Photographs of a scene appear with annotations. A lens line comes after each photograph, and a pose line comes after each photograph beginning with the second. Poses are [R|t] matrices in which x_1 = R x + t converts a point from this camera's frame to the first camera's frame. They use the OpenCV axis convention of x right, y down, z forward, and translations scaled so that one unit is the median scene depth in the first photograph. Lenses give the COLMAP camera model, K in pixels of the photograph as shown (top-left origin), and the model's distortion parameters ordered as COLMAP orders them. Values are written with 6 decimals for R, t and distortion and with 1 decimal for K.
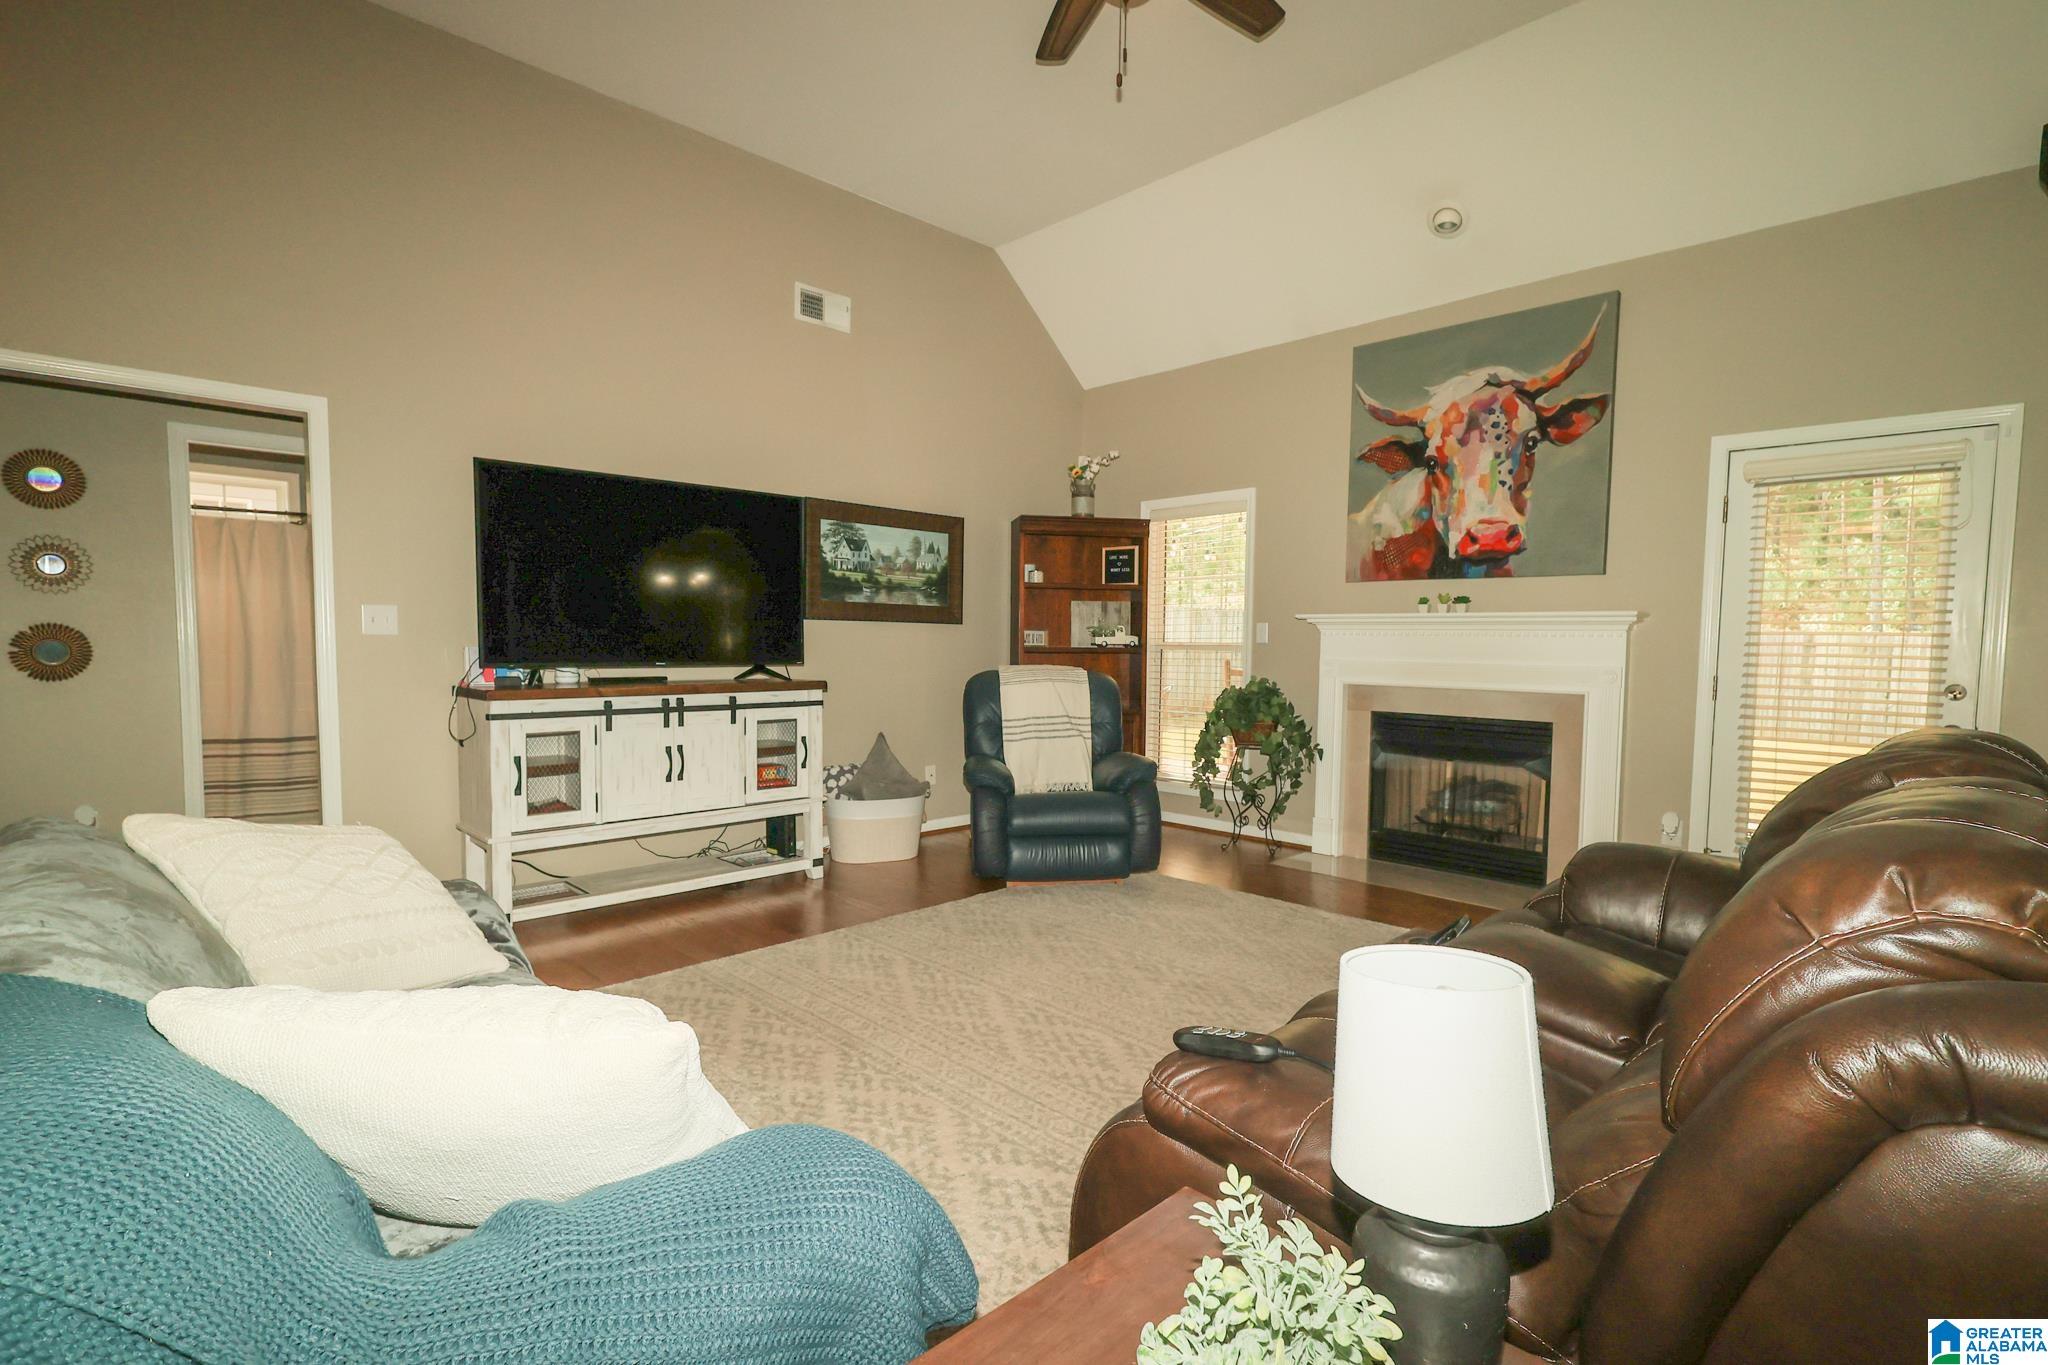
lens RADIAL K [[959.6, 0, 1028.3], [0, 959.6, 696.2], [0, 0, 1]] dist [-0.003118, 0.003331]
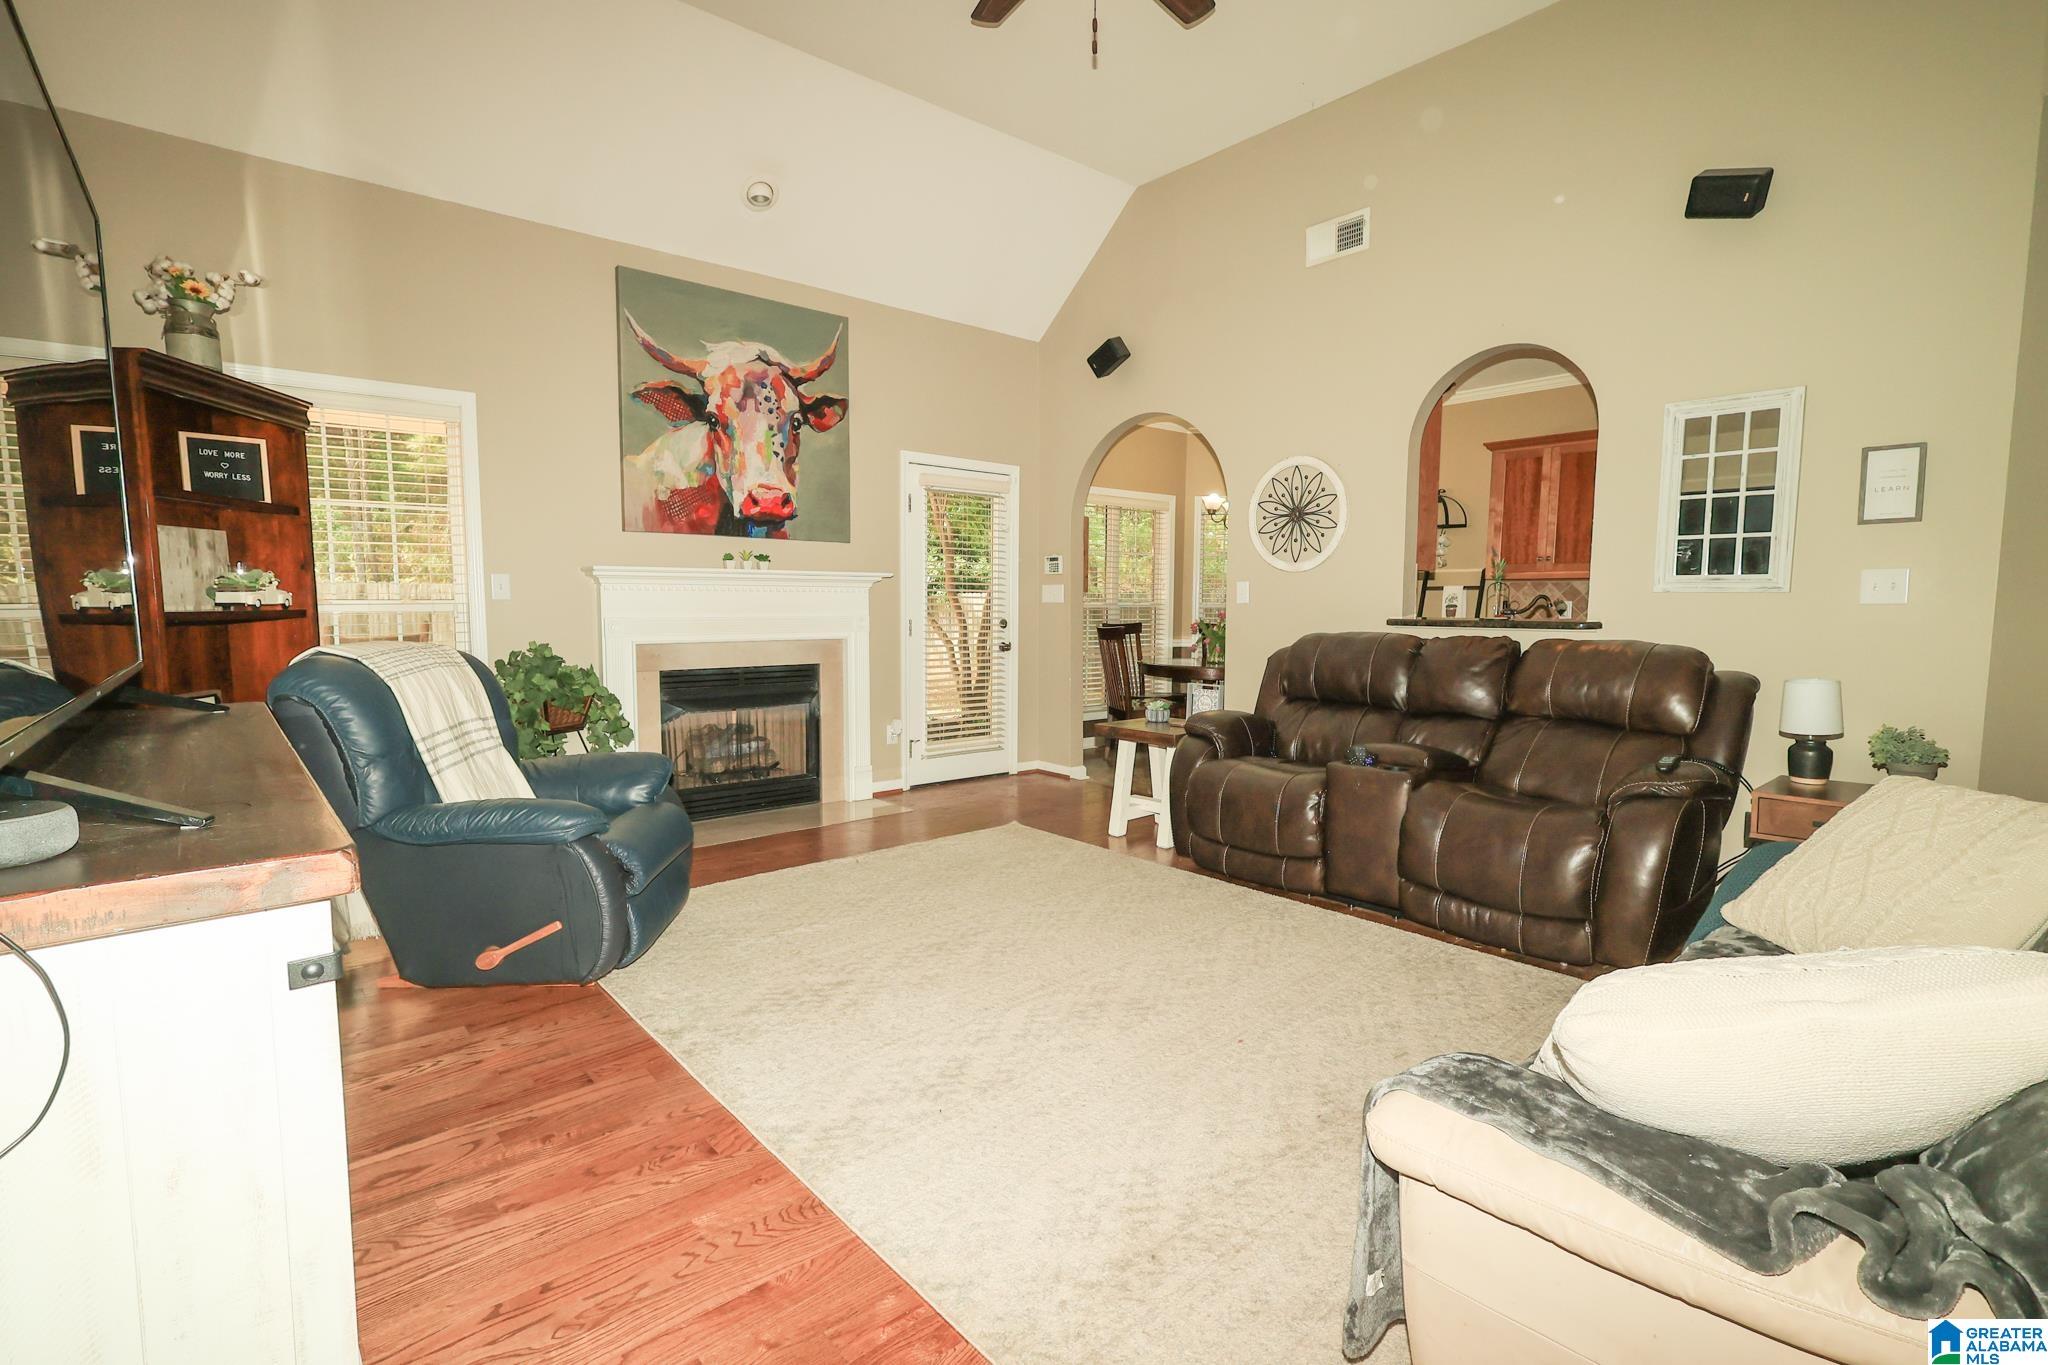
lens RADIAL K [[959.6, 0, 1018.9], [0, 959.6, 684.1], [0, 0, 1]] dist [-0.003118, 0.003331]
pose [[0.065710, -0.097546, 0.993059, -0.588010], [0.057364, 0.993934, 0.093836, -0.042533], [-0.996189, 0.050800, 0.070907, 0.620755]]
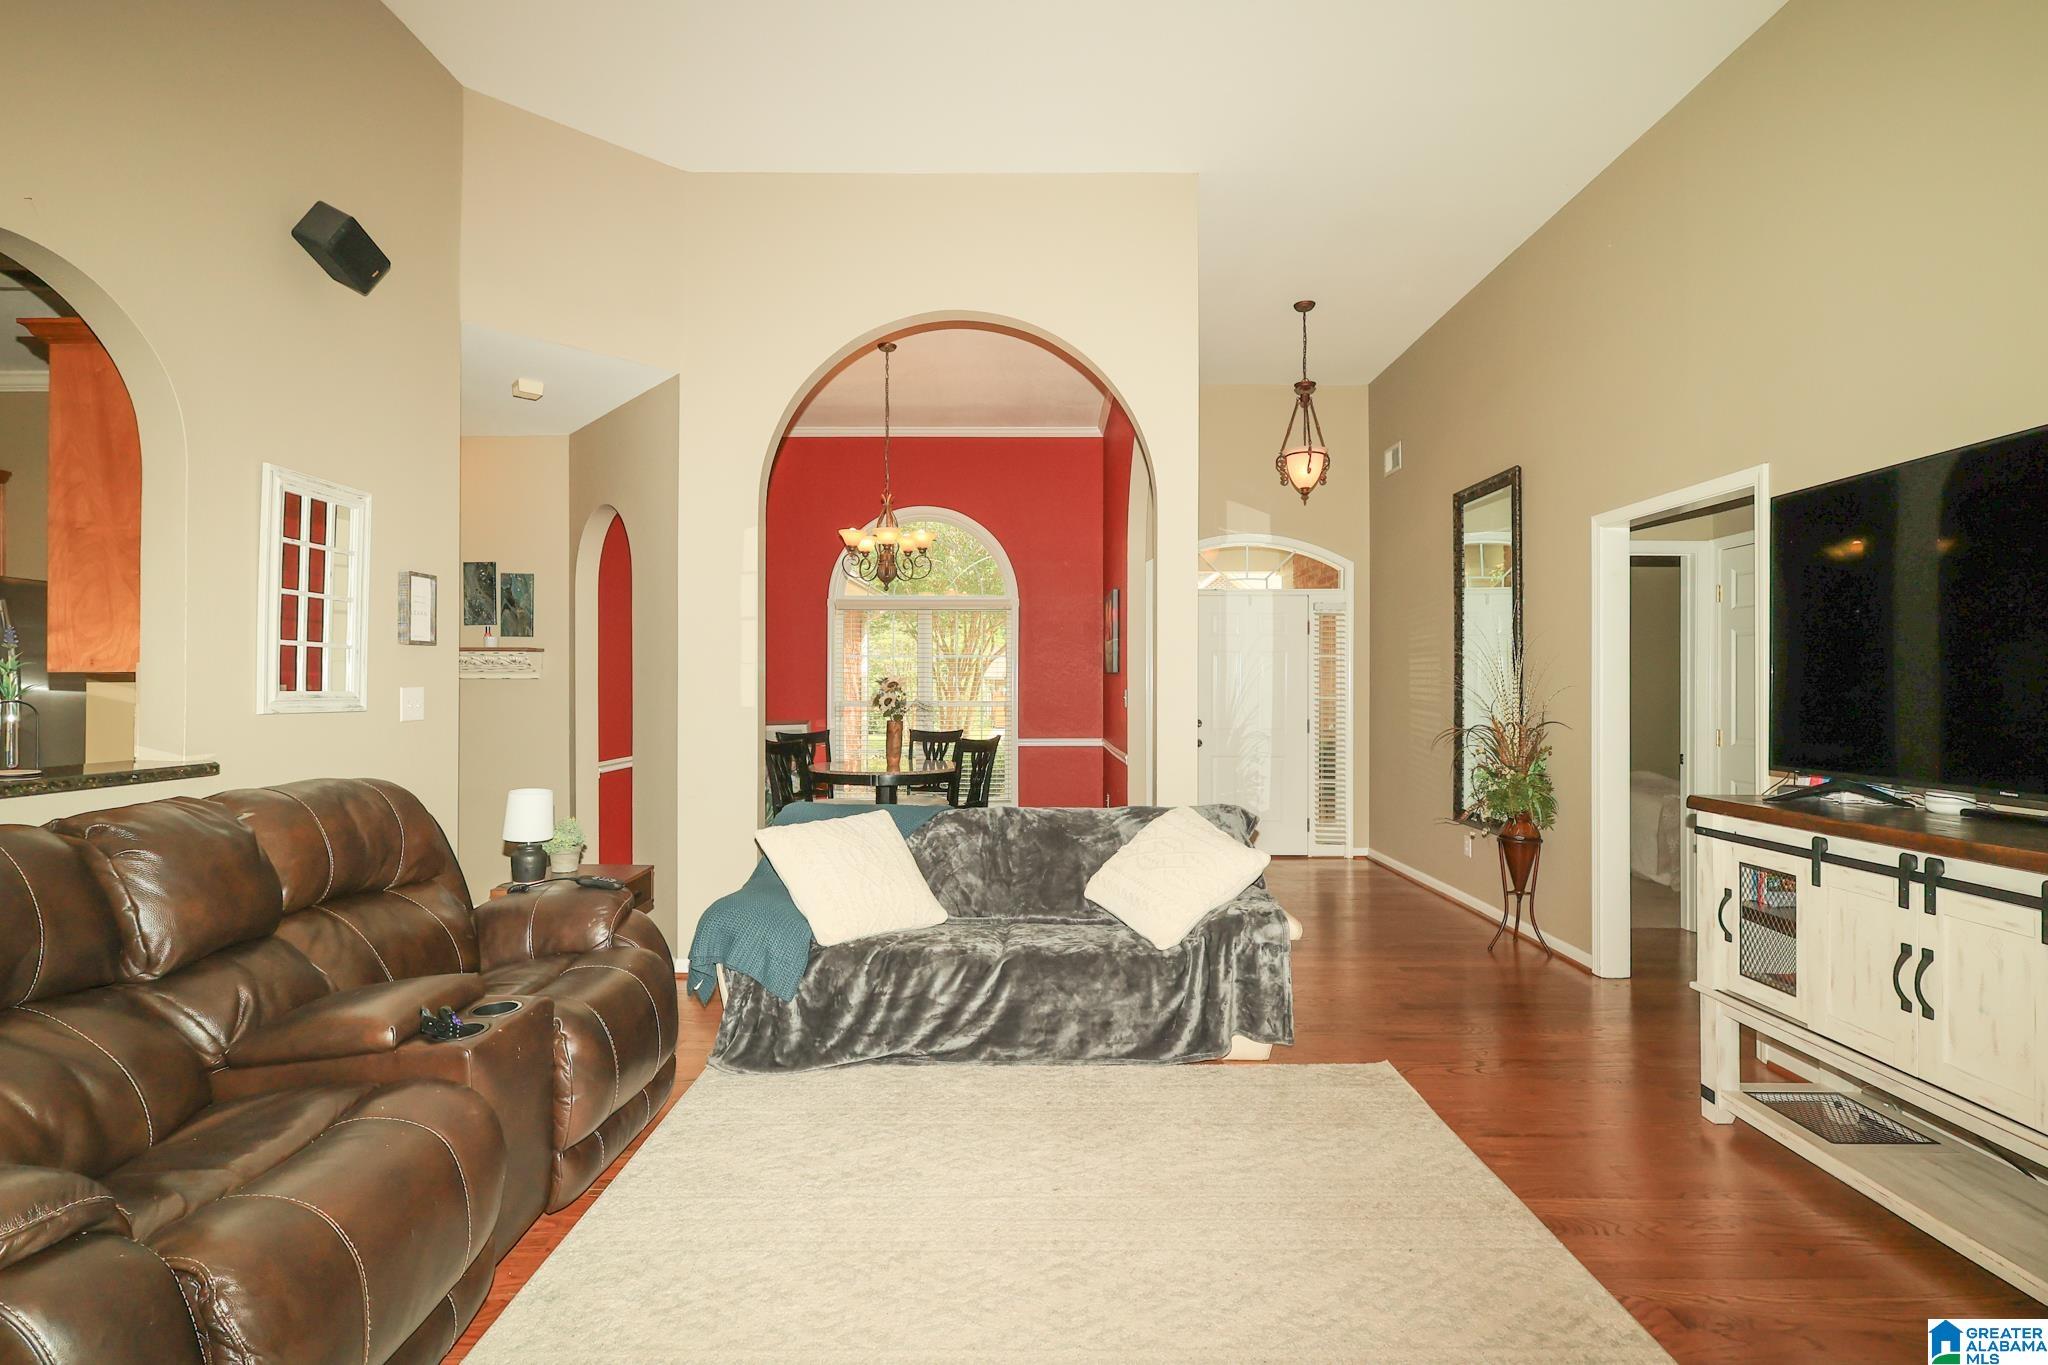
lens RADIAL K [[959.6, 0, 1015.9], [0, 959.6, 677.5], [0, 0, 1]] dist [-0.003118, 0.003331]
pose [[-0.694826, -0.017231, -0.718972, 0.307625], [-0.050962, 0.998379, 0.025323, -0.072594], [0.717370, 0.054236, -0.694578, 0.866907]]
